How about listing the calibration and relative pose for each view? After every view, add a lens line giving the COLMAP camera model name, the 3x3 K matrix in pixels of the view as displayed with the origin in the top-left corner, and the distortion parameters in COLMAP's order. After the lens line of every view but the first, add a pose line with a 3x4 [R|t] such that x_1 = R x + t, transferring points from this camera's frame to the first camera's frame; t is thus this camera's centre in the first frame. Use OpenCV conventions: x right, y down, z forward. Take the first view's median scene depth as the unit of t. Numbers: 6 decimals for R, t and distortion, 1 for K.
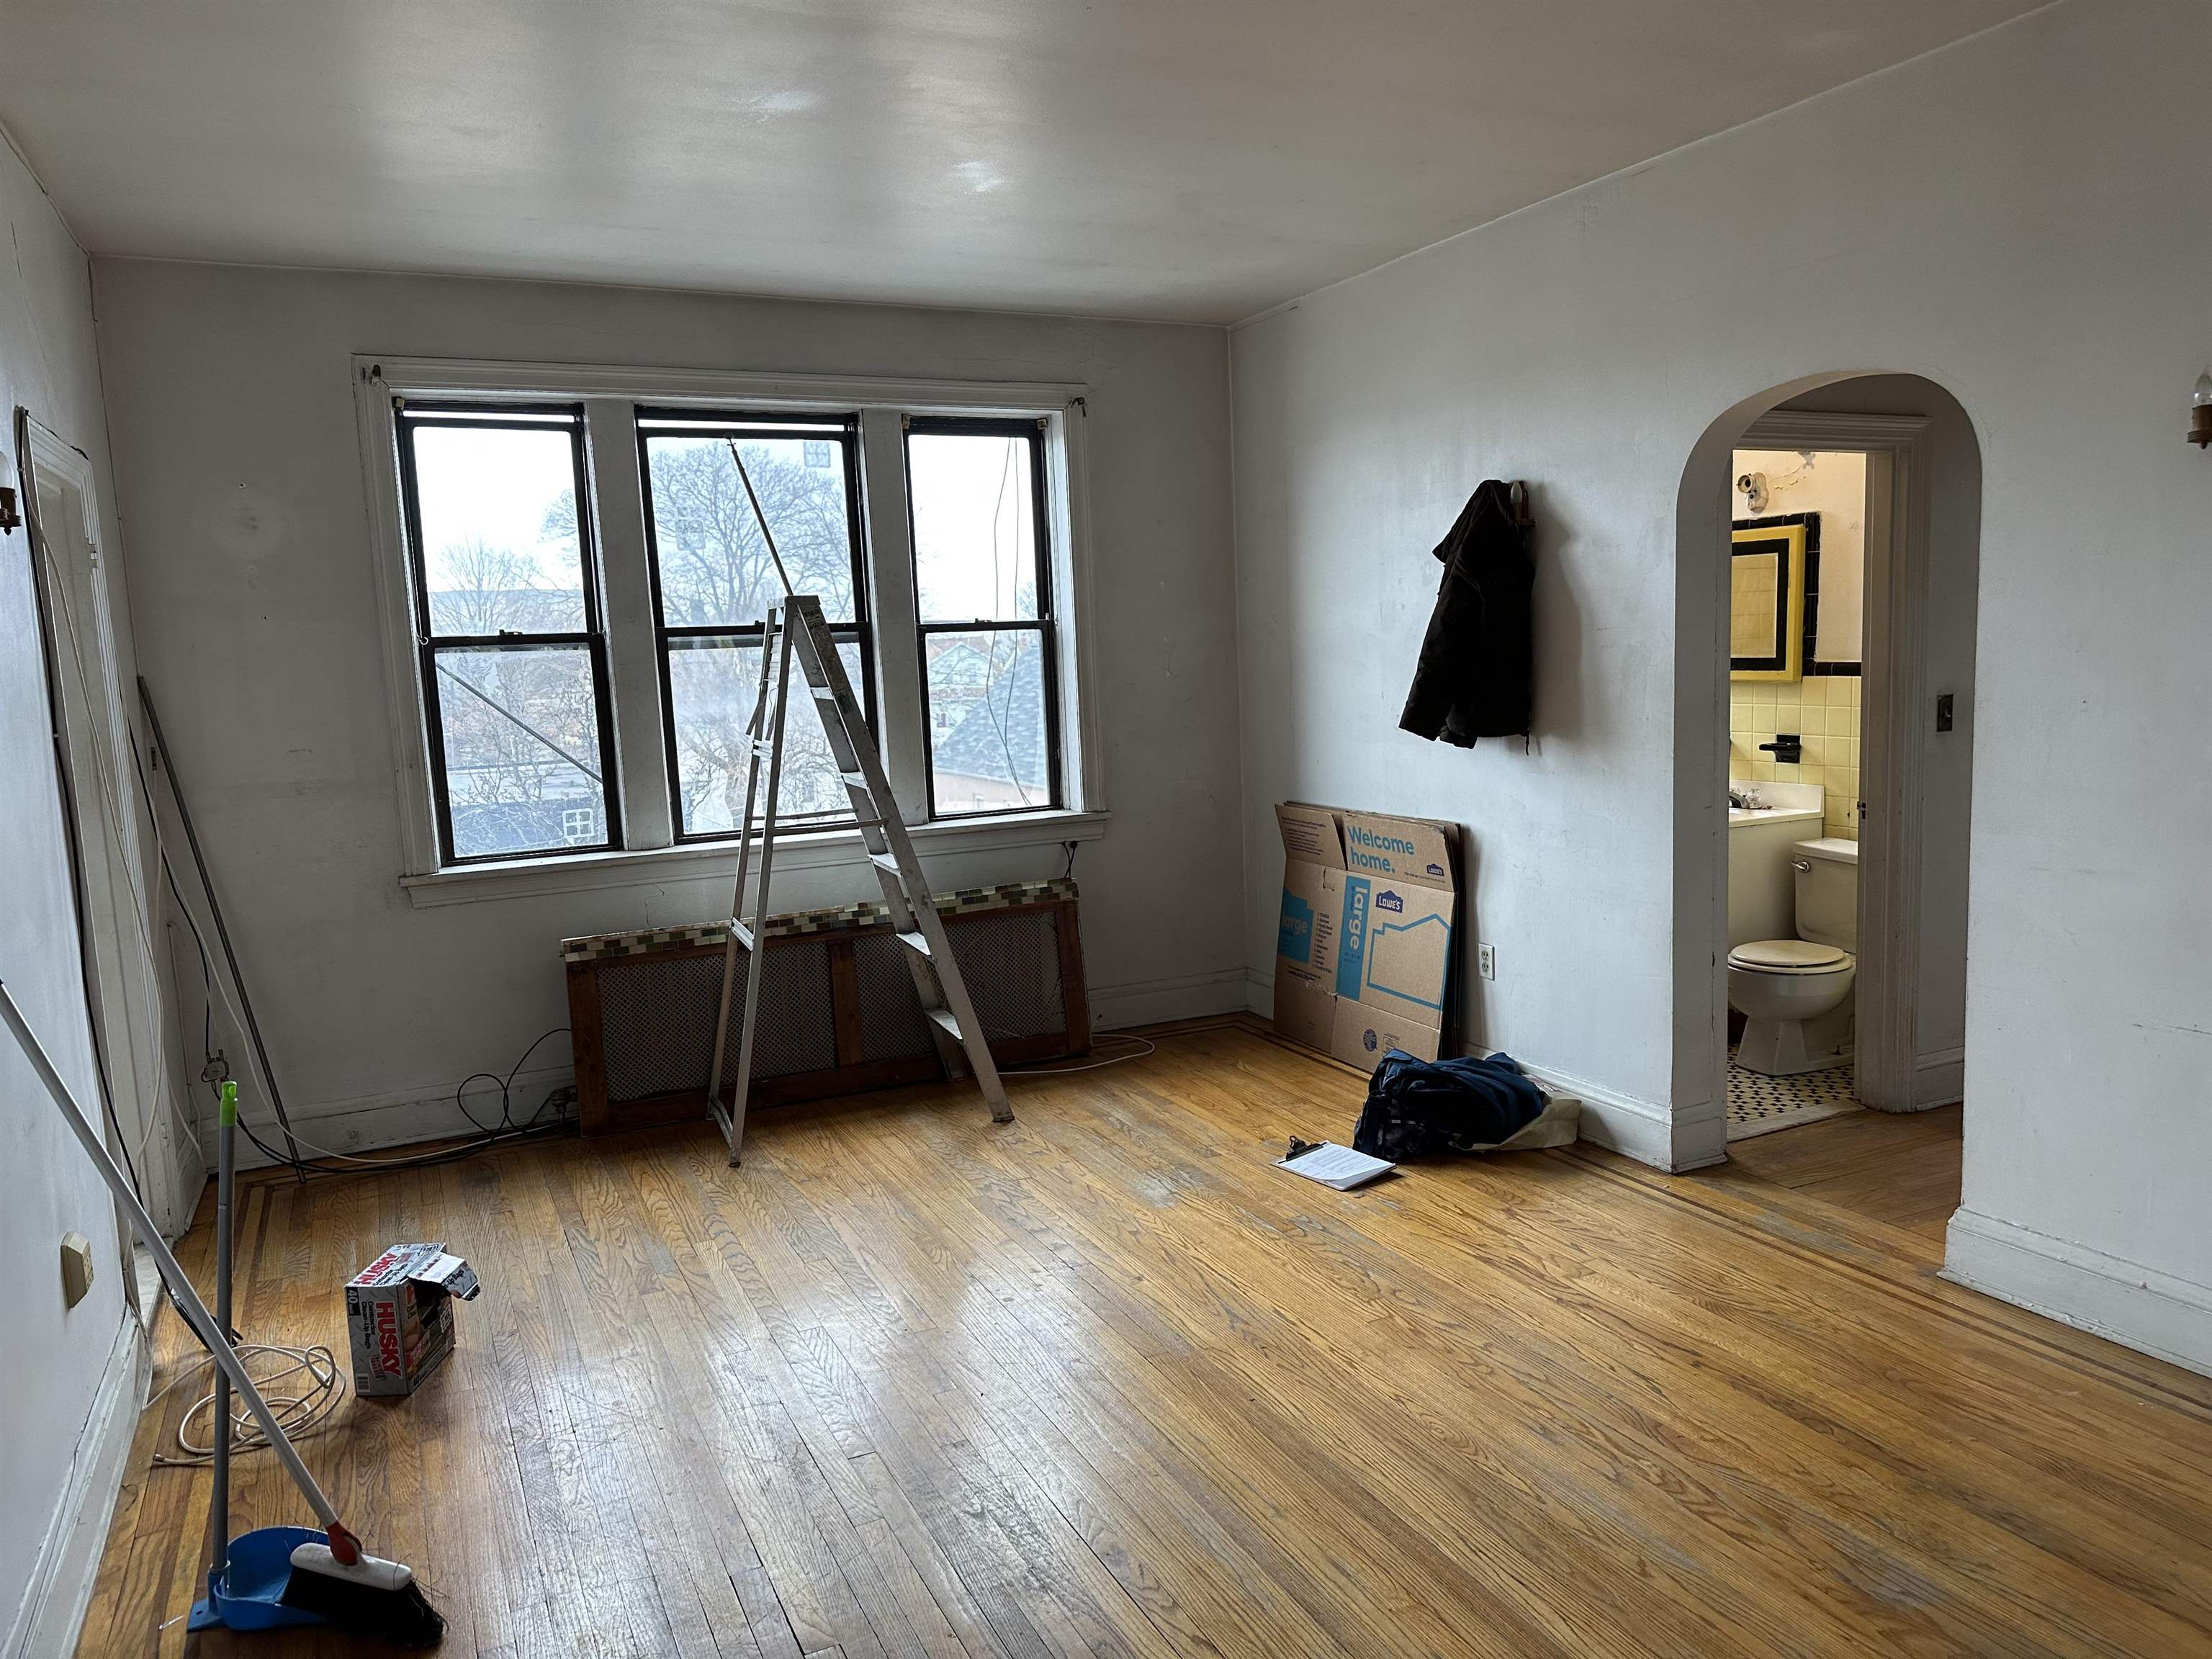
lens RADIAL K [[1572.7, 0, 1101.5], [0, 1572.7, 843.7], [0, 0, 1]] dist [-0.005914, -0.002400]
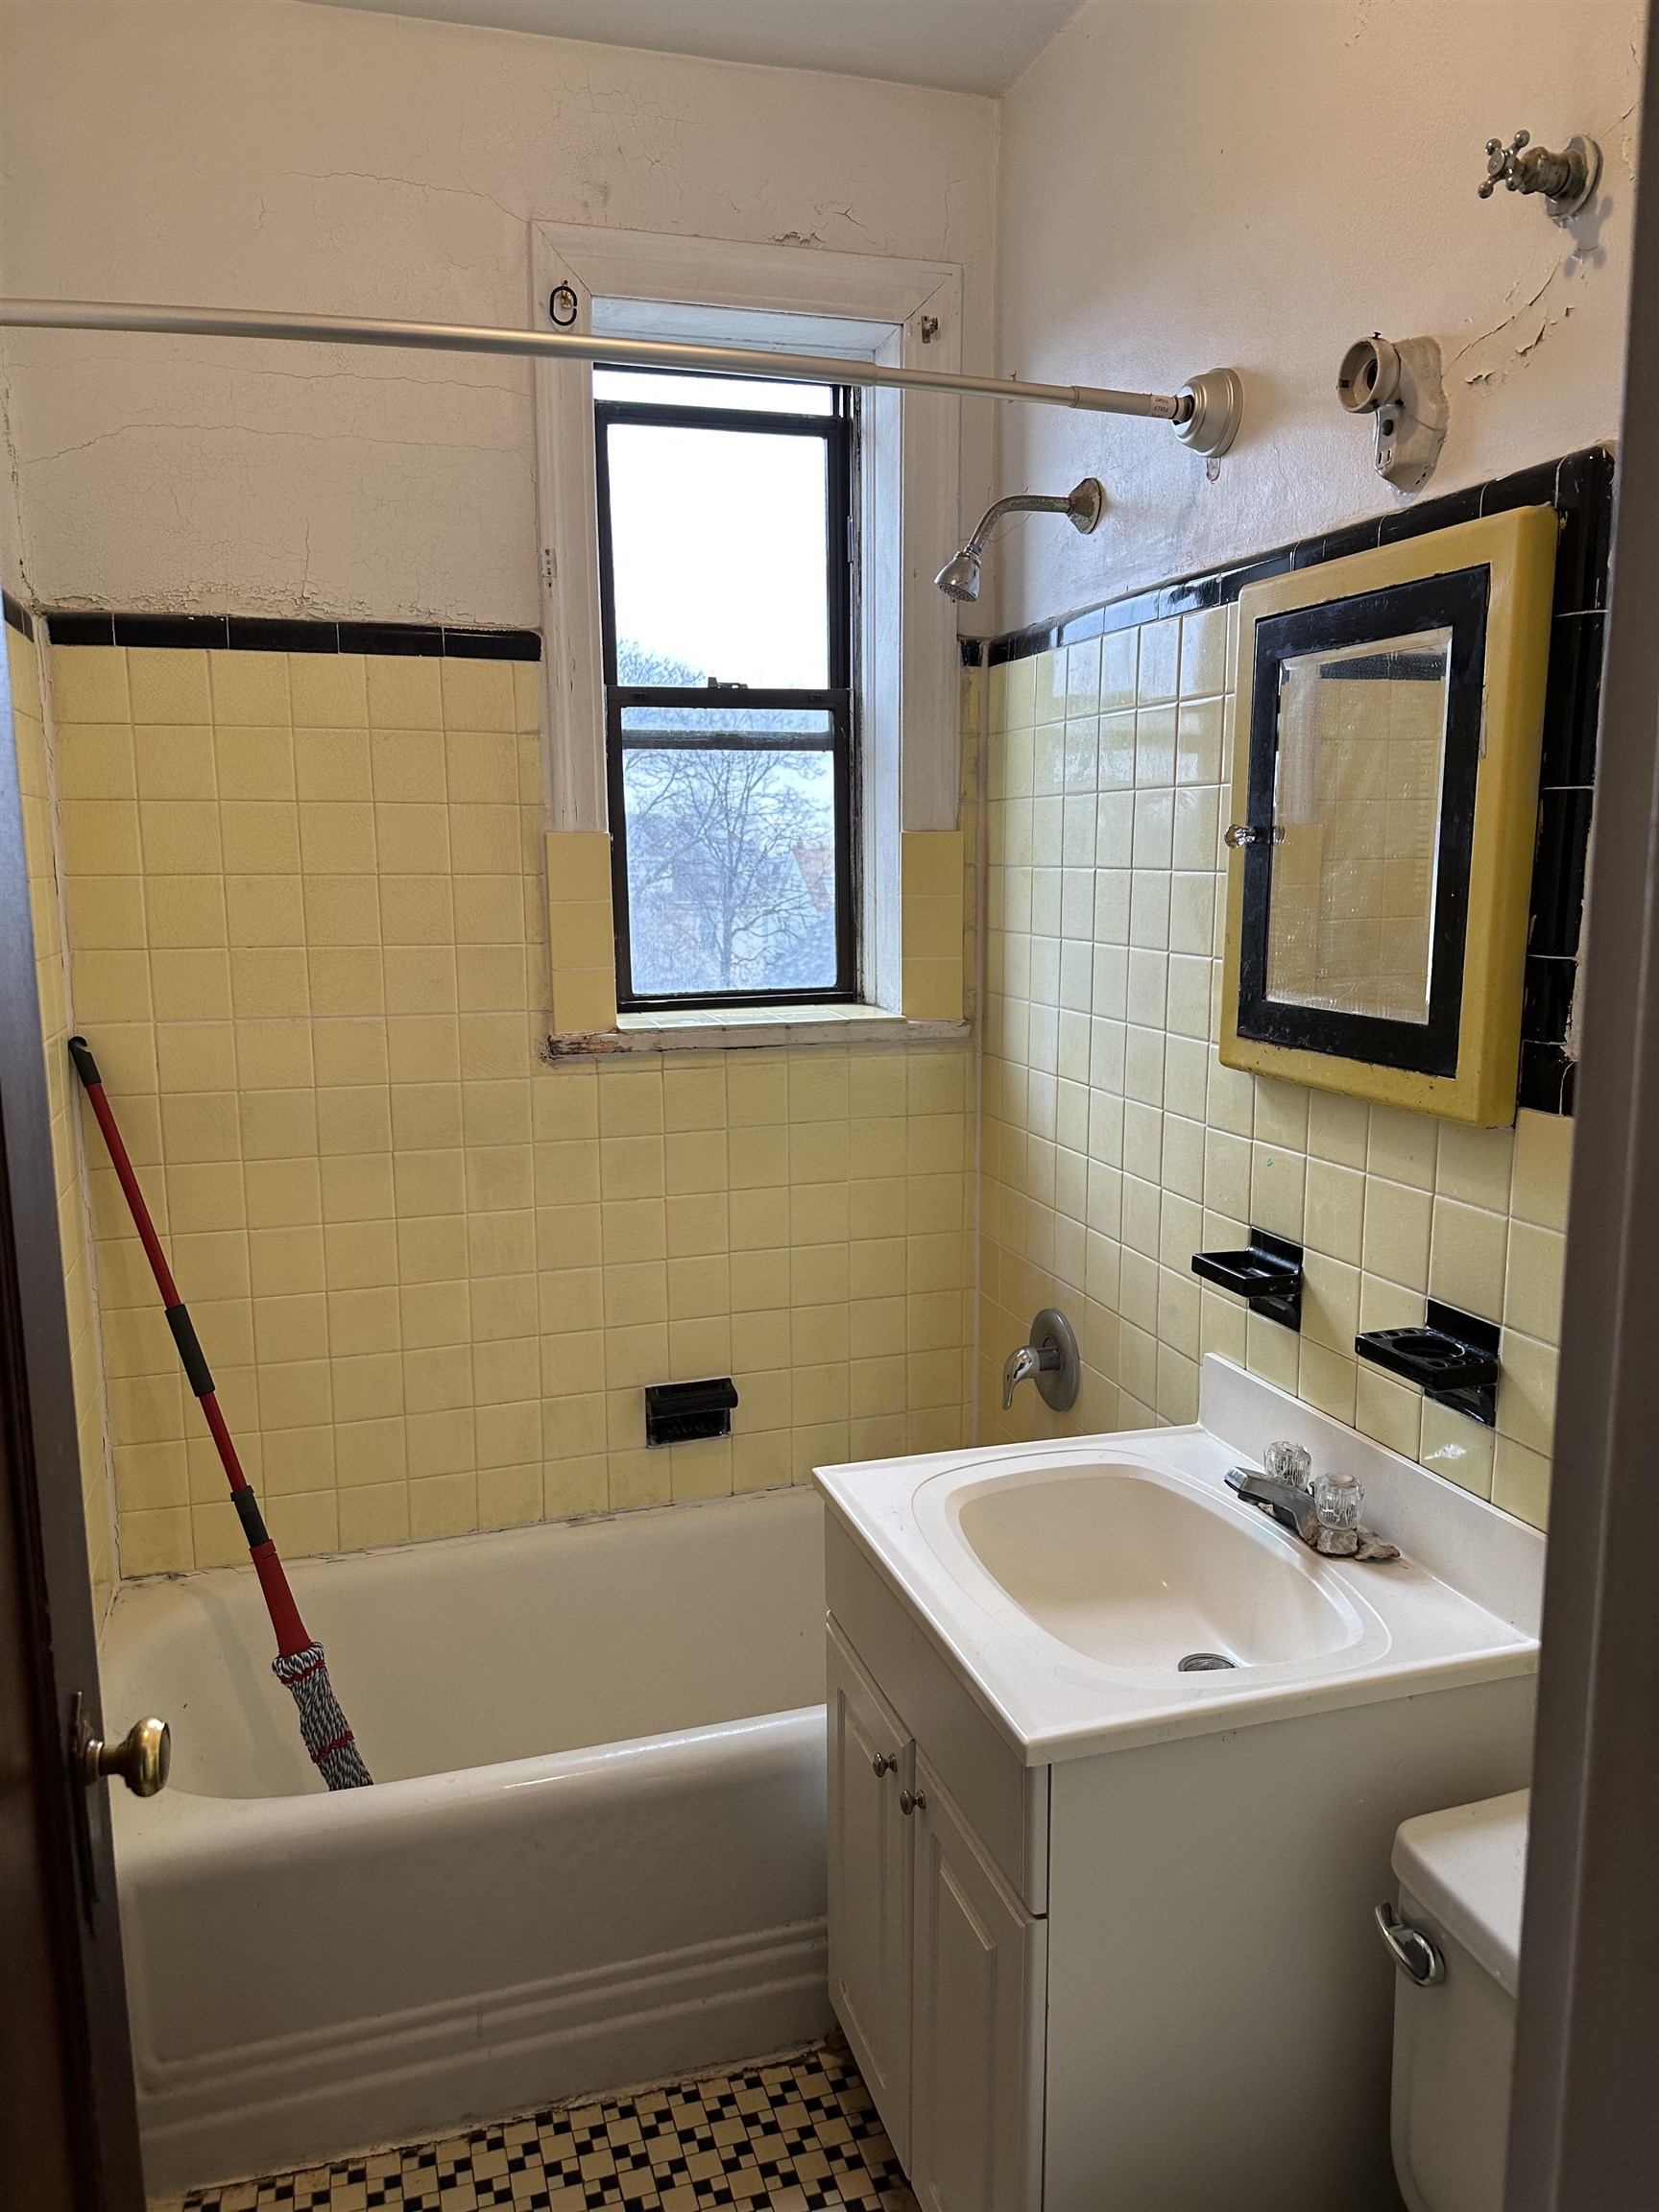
lens RADIAL K [[1572.7, 0, 833.6], [0, 1572.7, 1103.6], [0, 0, 1]] dist [-0.005914, -0.002400]
pose [[0.988441, 0.051661, -0.142530, 0.369824], [-0.046845, 0.998219, 0.036938, -0.110789], [0.144184, -0.029835, 0.989101, 0.724481]]
